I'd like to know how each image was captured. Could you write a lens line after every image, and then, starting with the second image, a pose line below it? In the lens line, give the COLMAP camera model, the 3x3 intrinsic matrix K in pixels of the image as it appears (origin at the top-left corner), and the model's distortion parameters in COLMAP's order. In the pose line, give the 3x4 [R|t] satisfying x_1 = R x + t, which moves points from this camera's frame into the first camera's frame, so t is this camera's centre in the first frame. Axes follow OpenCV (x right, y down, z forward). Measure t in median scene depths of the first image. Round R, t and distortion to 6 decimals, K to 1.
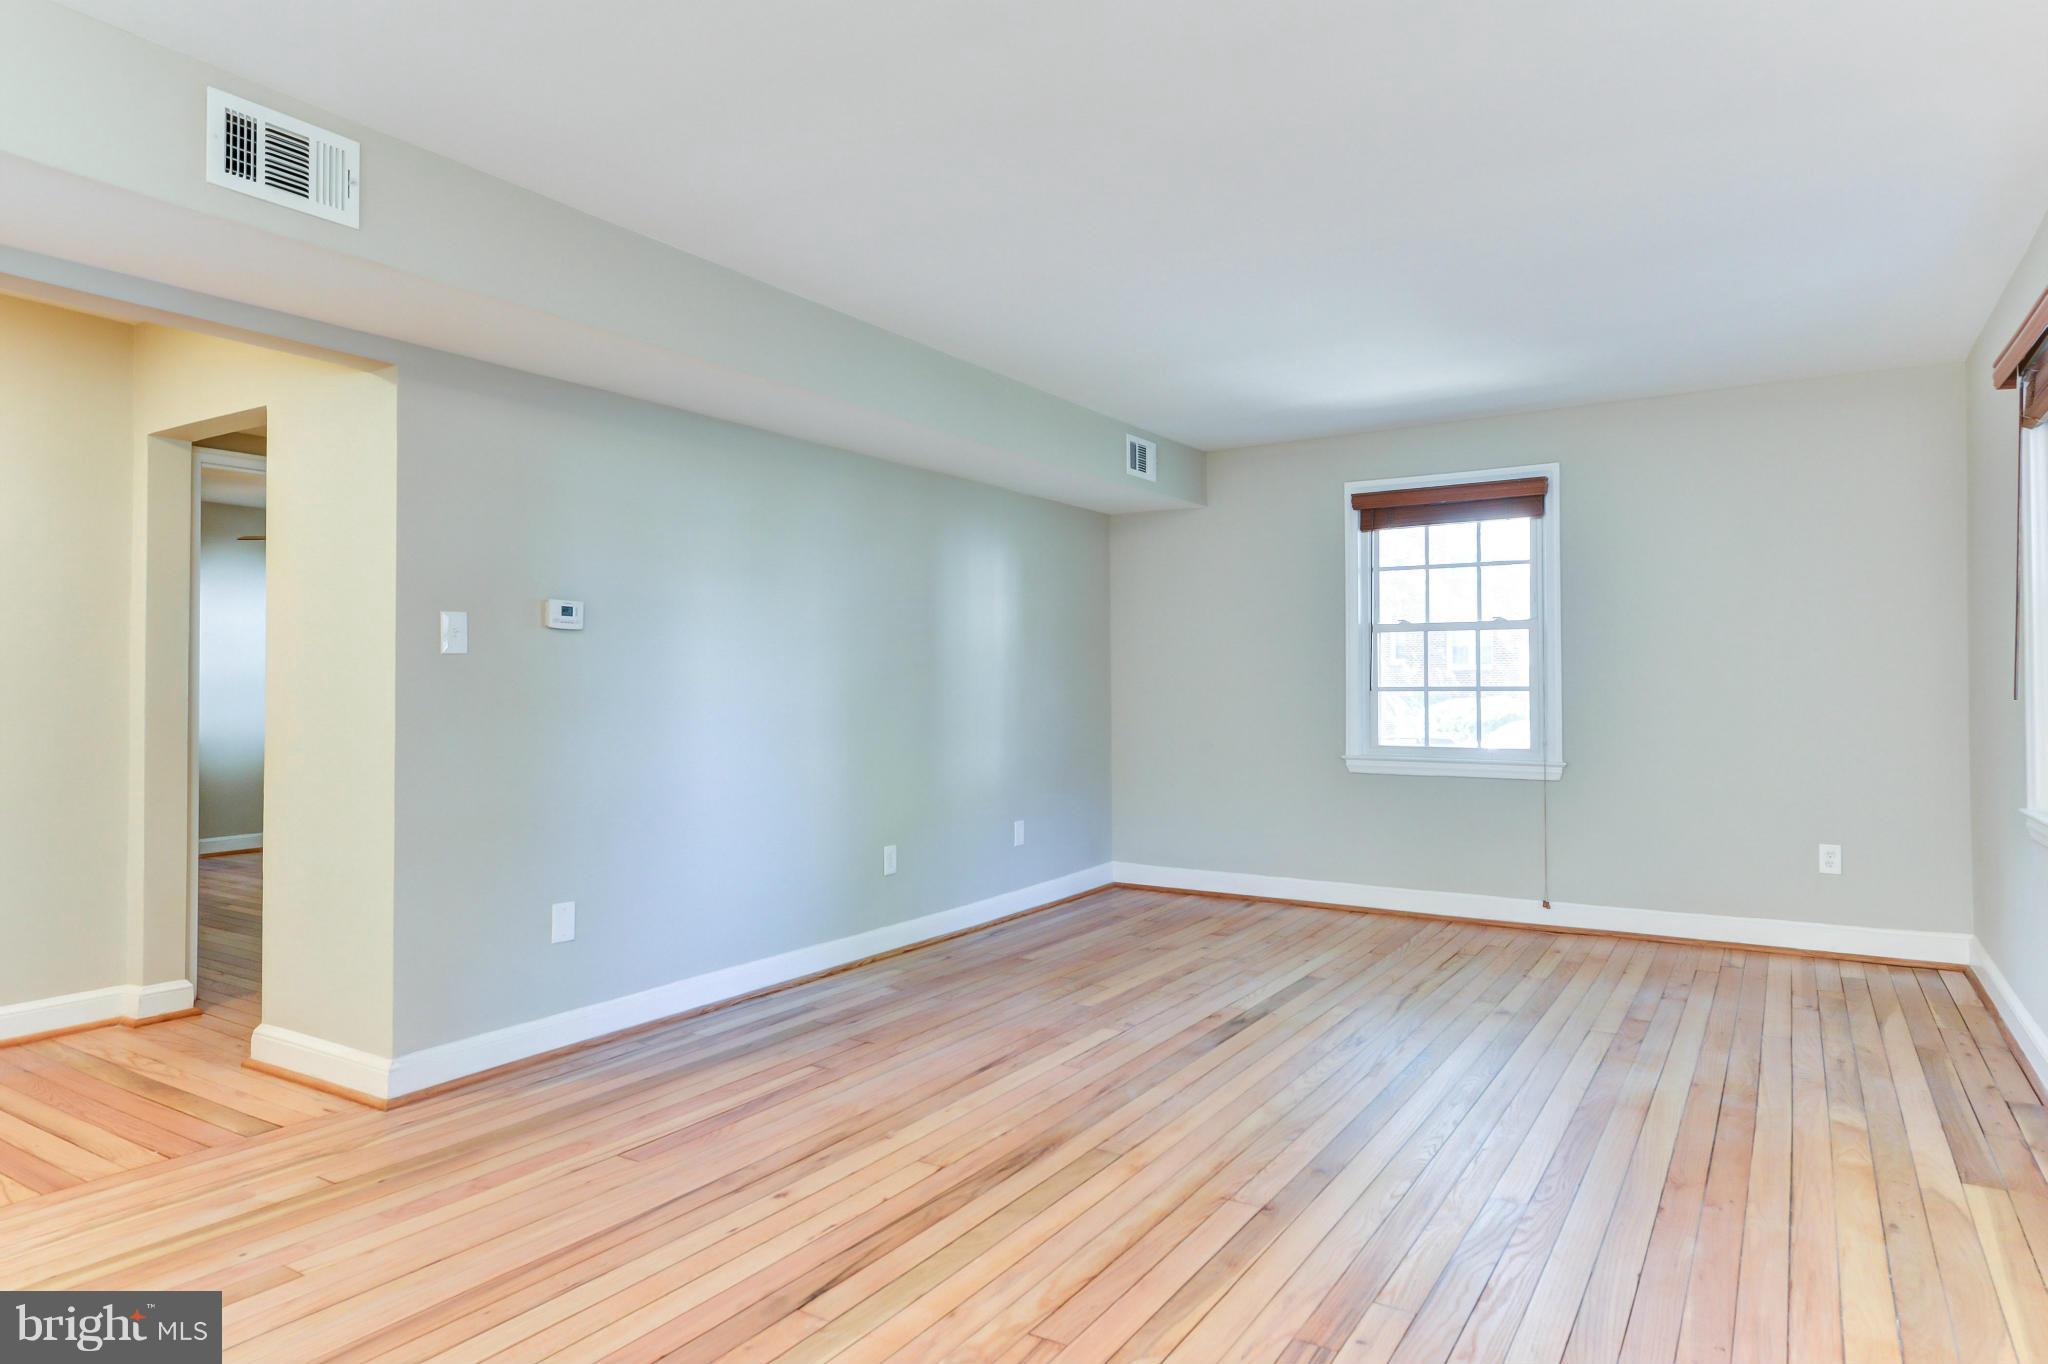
lens RADIAL K [[1191.5, 0, 1091.9], [0, 1191.5, 678.5], [0, 0, 1]] dist [-0.000234, 0.000269]
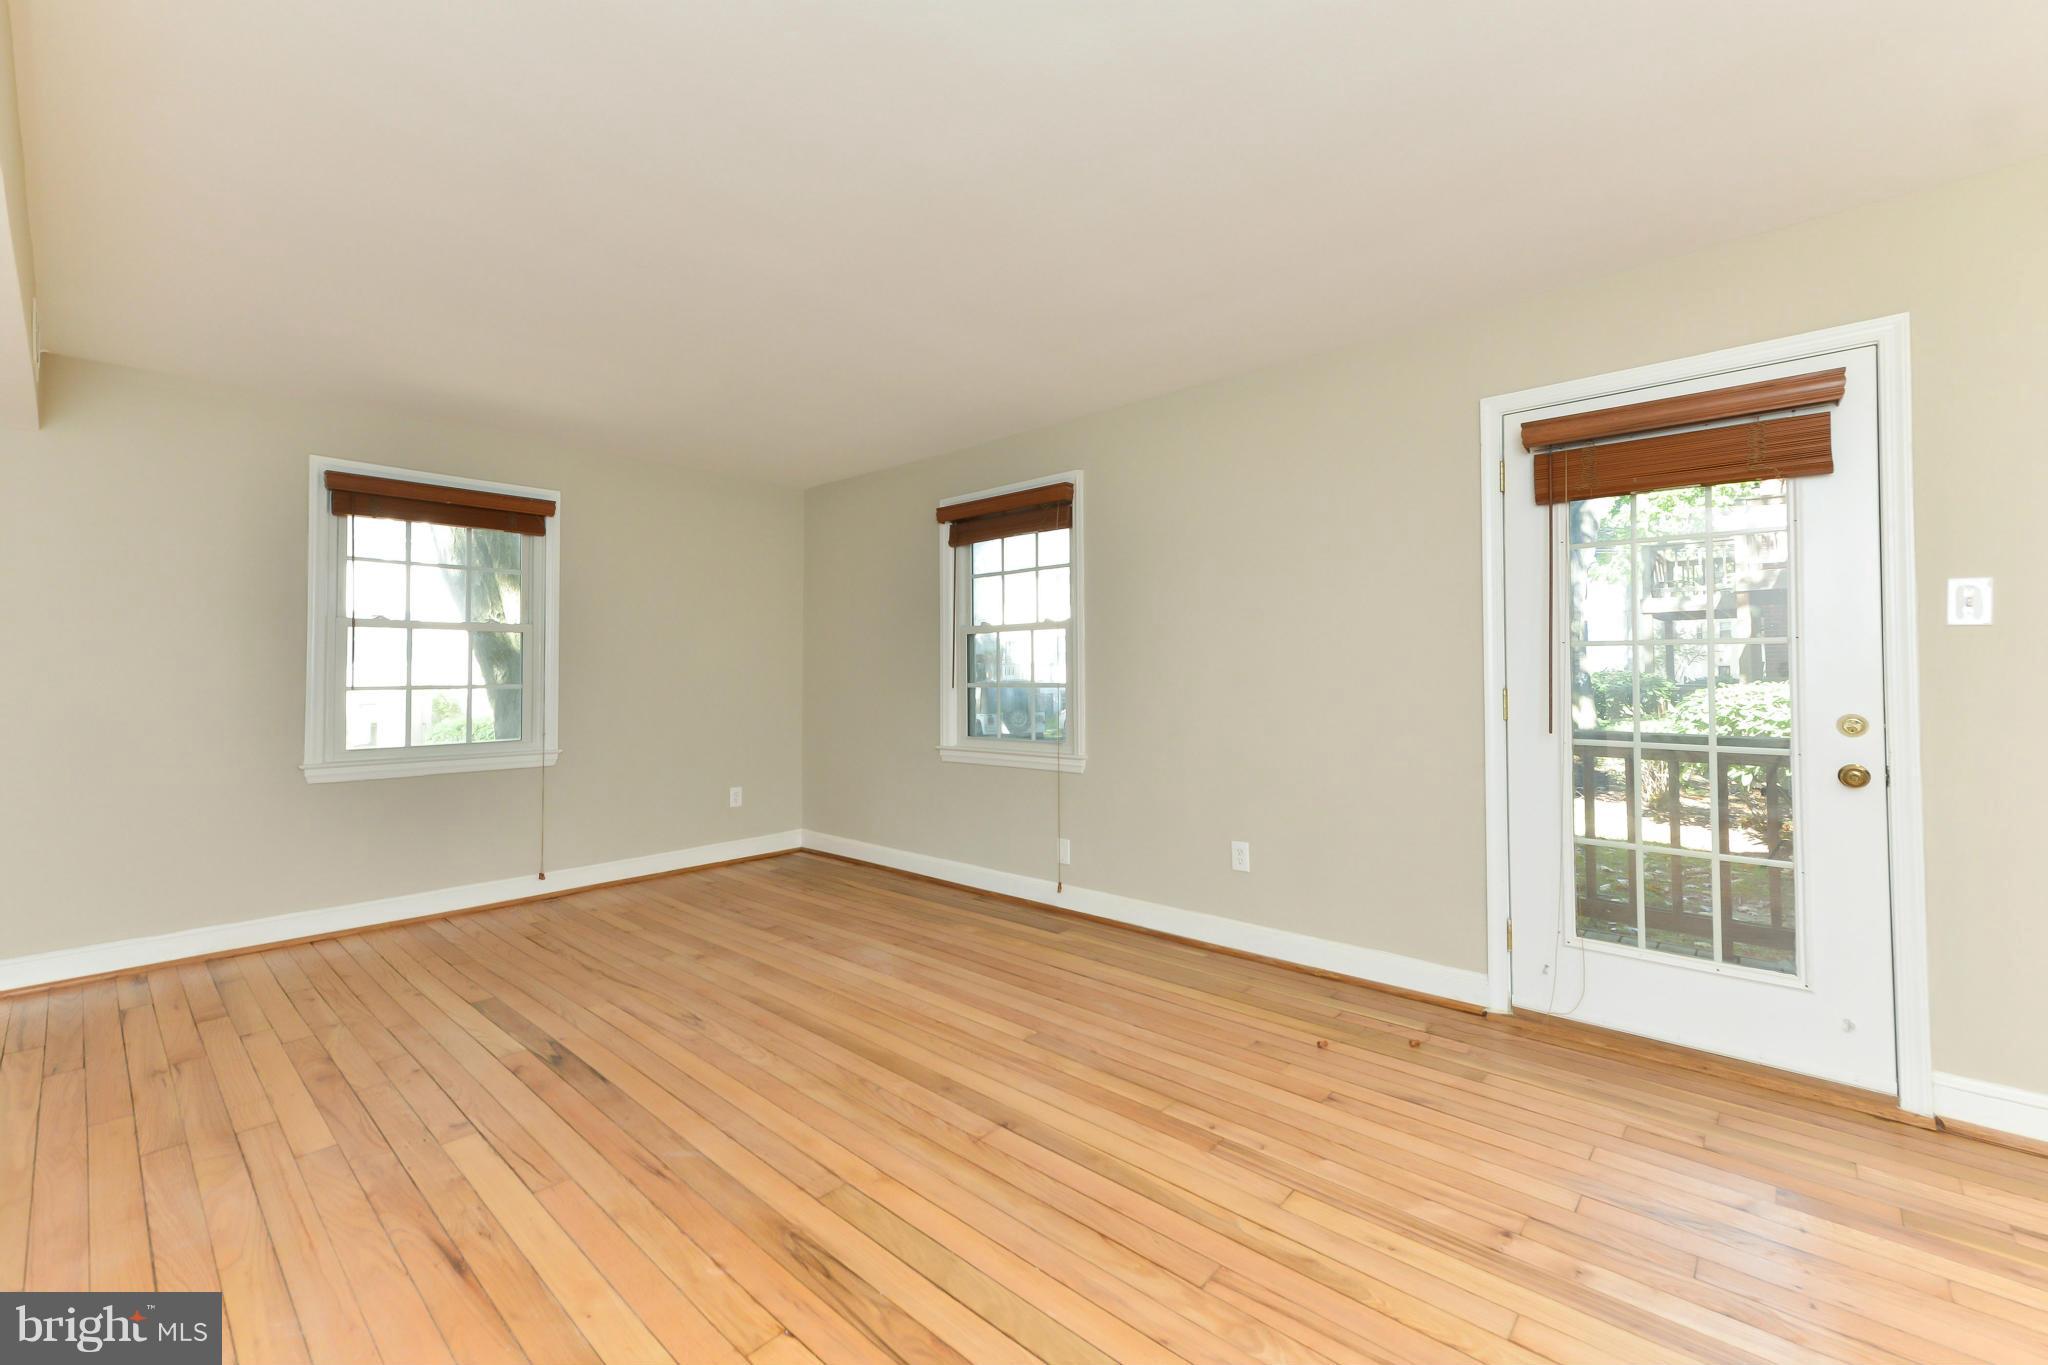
lens RADIAL K [[839.8, 0, 1035.4], [0, 839.8, 664.3], [0, 0, 1]] dist [0.010288, -0.000190]
pose [[0.190540, 0.014536, 0.981572, -0.524465], [-0.000797, 0.999892, -0.014653, -0.001145], [-0.981679, 0.002009, 0.190531, 0.625636]]
